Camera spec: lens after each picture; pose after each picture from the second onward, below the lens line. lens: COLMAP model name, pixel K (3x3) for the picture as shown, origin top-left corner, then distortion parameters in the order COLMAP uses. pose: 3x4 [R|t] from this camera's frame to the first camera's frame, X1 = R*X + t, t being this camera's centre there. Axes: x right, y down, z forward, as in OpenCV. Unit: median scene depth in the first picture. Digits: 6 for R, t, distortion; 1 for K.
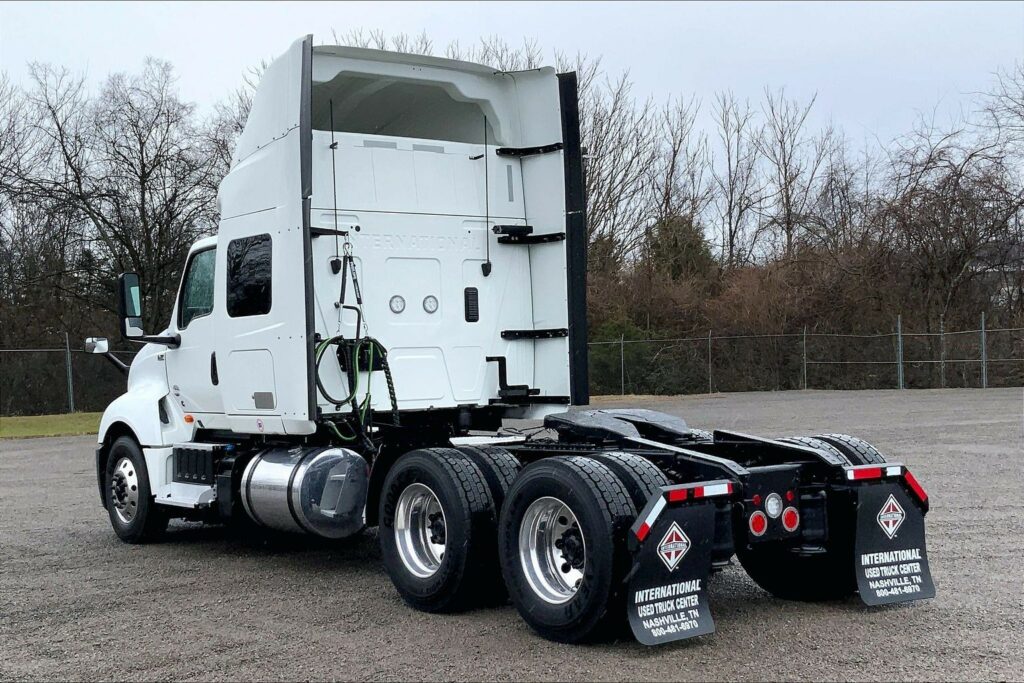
lens RADIAL K [[1375.3, 0, 508.8], [0, 1375.3, 342.7], [0, 0, 1]] dist [0.041556, 0.000000]
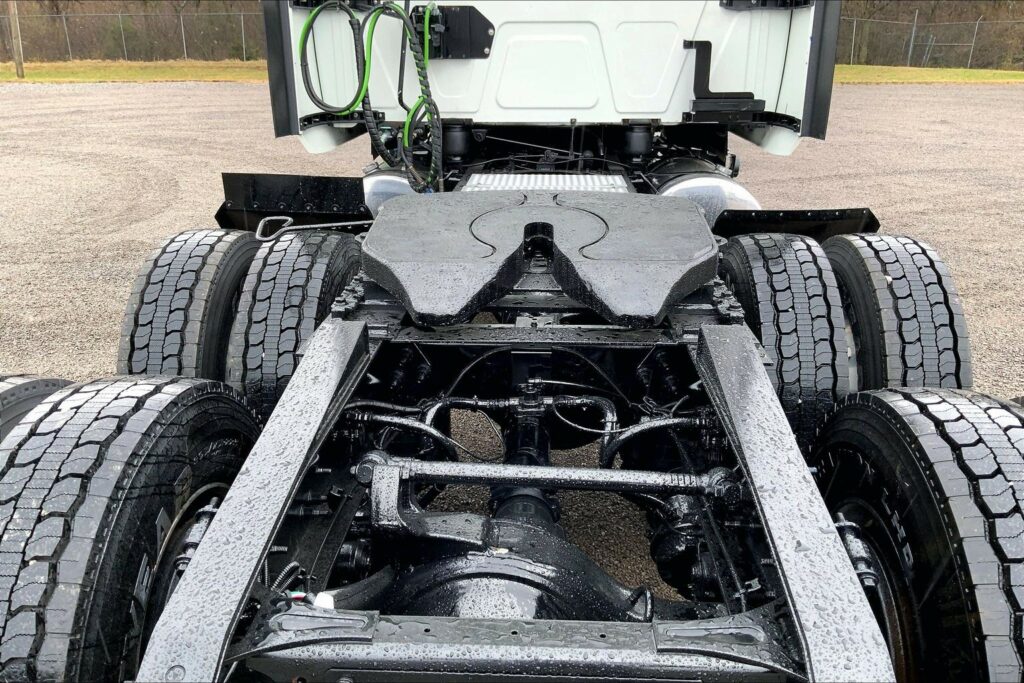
lens RADIAL K [[860.2, 0, 509.8], [0, 860.2, 339.8], [0, 0, 1]] dist [0.087587, -0.160407]
pose [[0.770044, 0.238984, -0.591539, 0.198515], [-0.013545, 0.933106, 0.359347, -0.003435], [0.637846, -0.268700, 0.721770, 0.687709]]
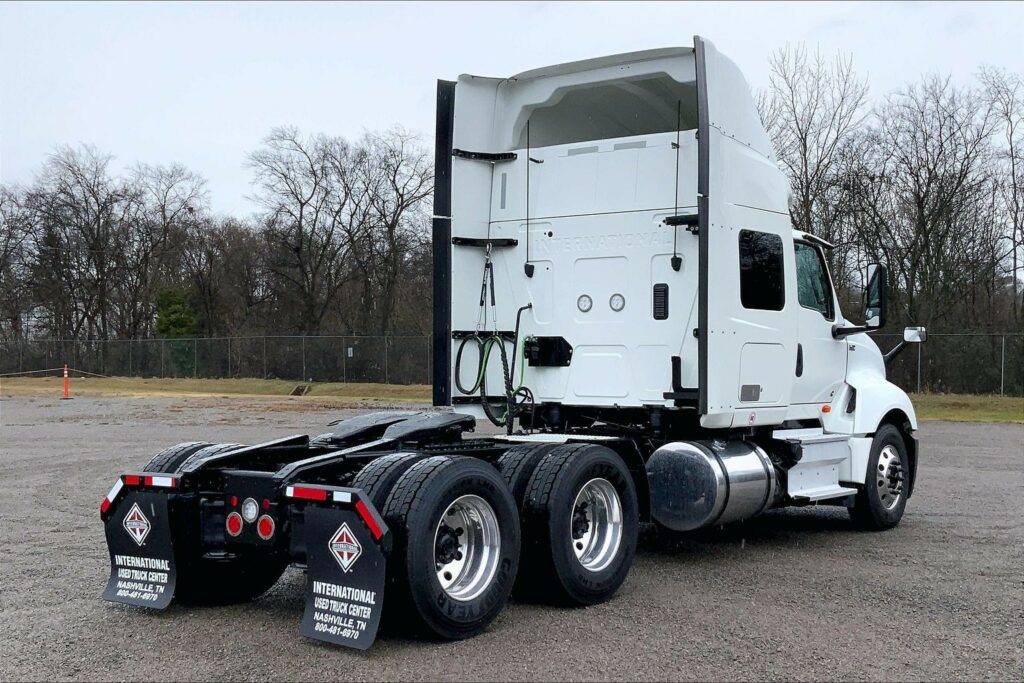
lens RADIAL K [[1375.3, 0, 535.7], [0, 1375.3, 310.6], [0, 0, 1]] dist [0.041556, 0.000000]
pose [[0.295396, -0.005128, -0.955361, 0.929074], [0.002367, 0.999986, -0.004636, -0.018294], [0.955372, -0.000892, 0.295404, 0.680380]]
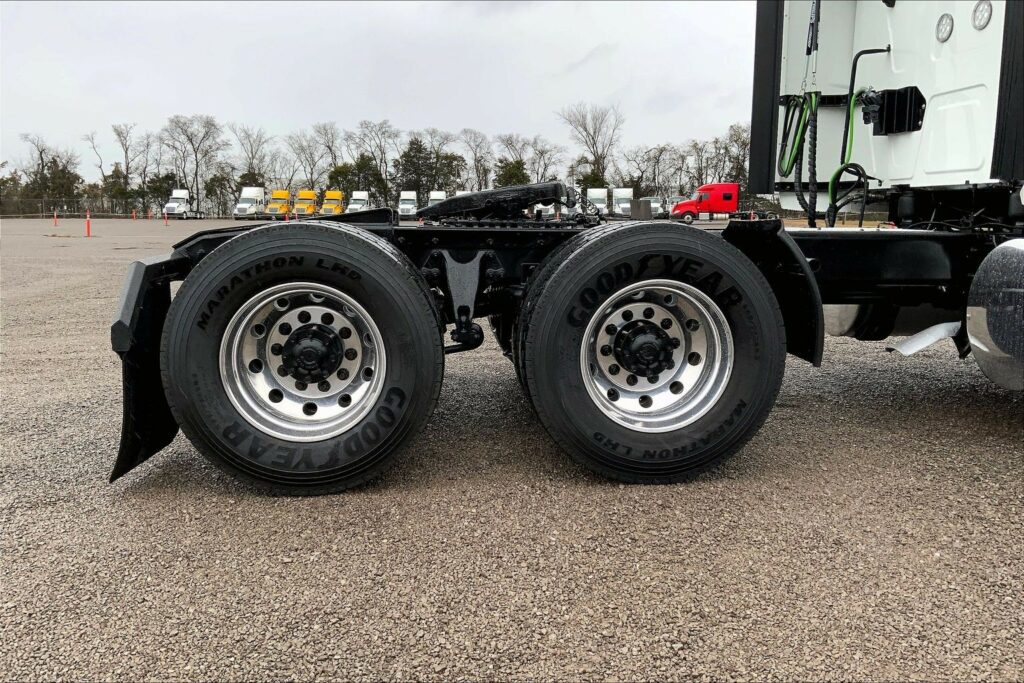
lens RADIAL K [[860.2, 0, 510.4], [0, 860.2, 346.9], [0, 0, 1]] dist [0.087587, -0.160407]
pose [[-0.512376, 0.155966, -0.844479, 0.426483], [0.025259, 0.985681, 0.166719, 0.051671], [0.858390, 0.064092, -0.508979, 1.079511]]
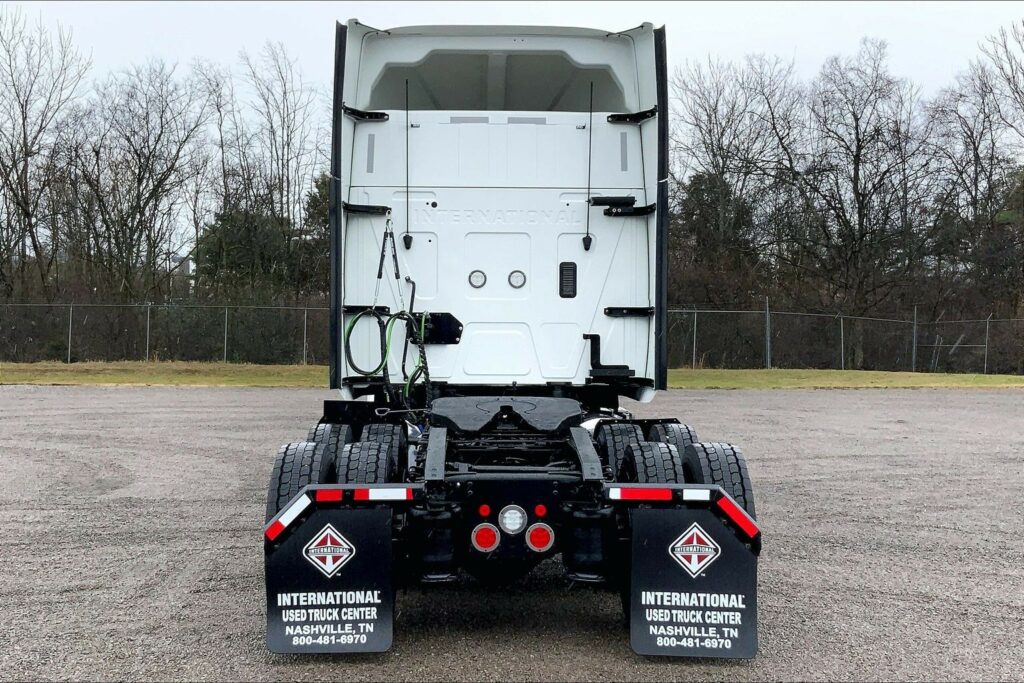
lens RADIAL K [[1259.7, 0, 520.3], [0, 1259.7, 340.9], [0, 0, 1]] dist [0.051526, 0.000000]
pose [[0.824066, 0.036548, -0.565313, 0.482617], [-0.020312, 0.999181, 0.034988, -0.016152], [0.566129, -0.017350, 0.824134, 0.266725]]
